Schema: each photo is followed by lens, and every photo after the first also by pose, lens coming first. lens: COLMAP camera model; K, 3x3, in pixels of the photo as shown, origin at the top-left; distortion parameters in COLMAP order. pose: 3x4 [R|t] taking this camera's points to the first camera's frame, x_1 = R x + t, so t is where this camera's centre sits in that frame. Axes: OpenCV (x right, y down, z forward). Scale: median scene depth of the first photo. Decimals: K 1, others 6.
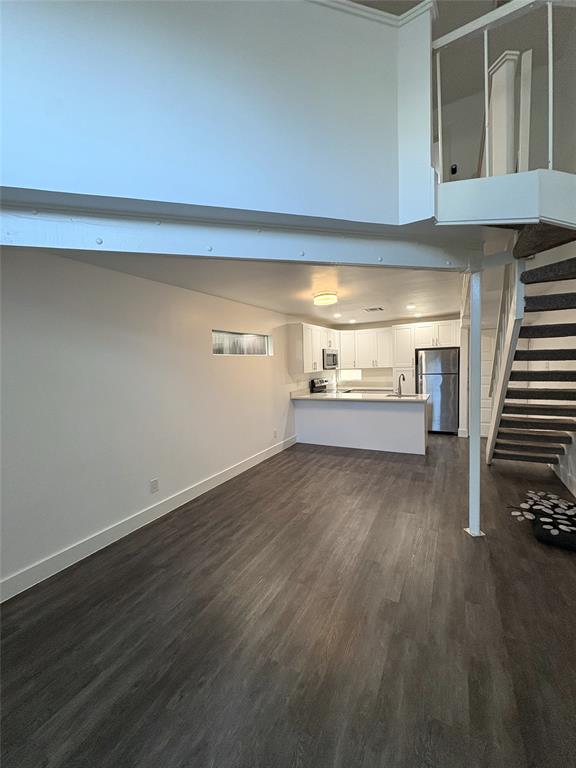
lens RADIAL K [[304.3, 0, 289.5], [0, 304.3, 384.0], [0, 0, 1]] dist [0.001843, 0.000369]
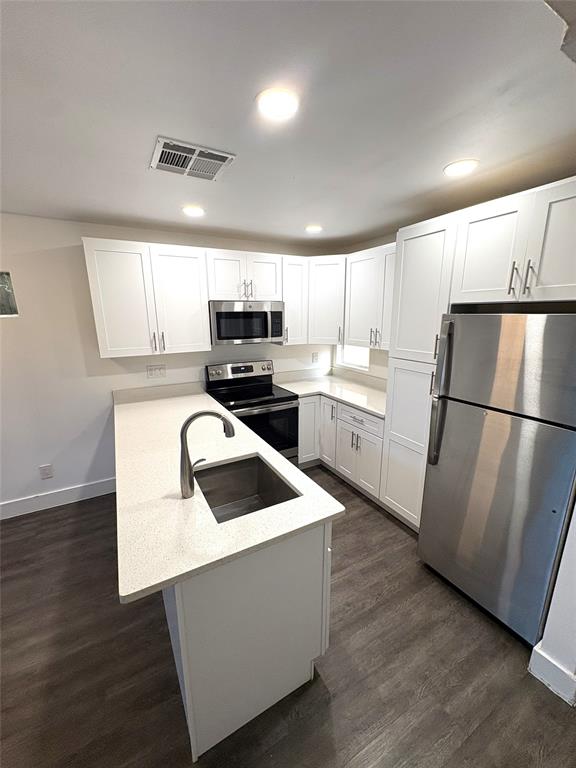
lens RADIAL K [[304.3, 0, 285.1], [0, 304.3, 387.5], [0, 0, 1]] dist [0.001843, 0.000369]
pose [[0.838977, 0.161446, -0.519666, 0.558021], [-0.057118, 0.975827, 0.210949, -0.113780], [0.541161, -0.147299, 0.827918, 0.837842]]
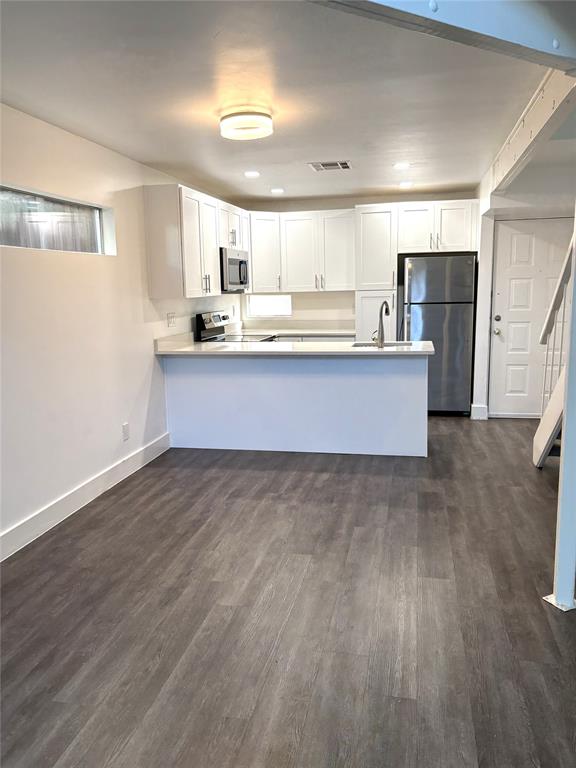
lens RADIAL K [[585.6, 0, 292.6], [0, 585.6, 381.9], [0, 0, 1]] dist [0.030021, -0.014436]
pose [[0.959154, -0.029575, 0.281335, -0.054058], [0.003841, 0.995790, 0.091589, 0.010544], [-0.282860, -0.086767, 0.955229, 0.106321]]
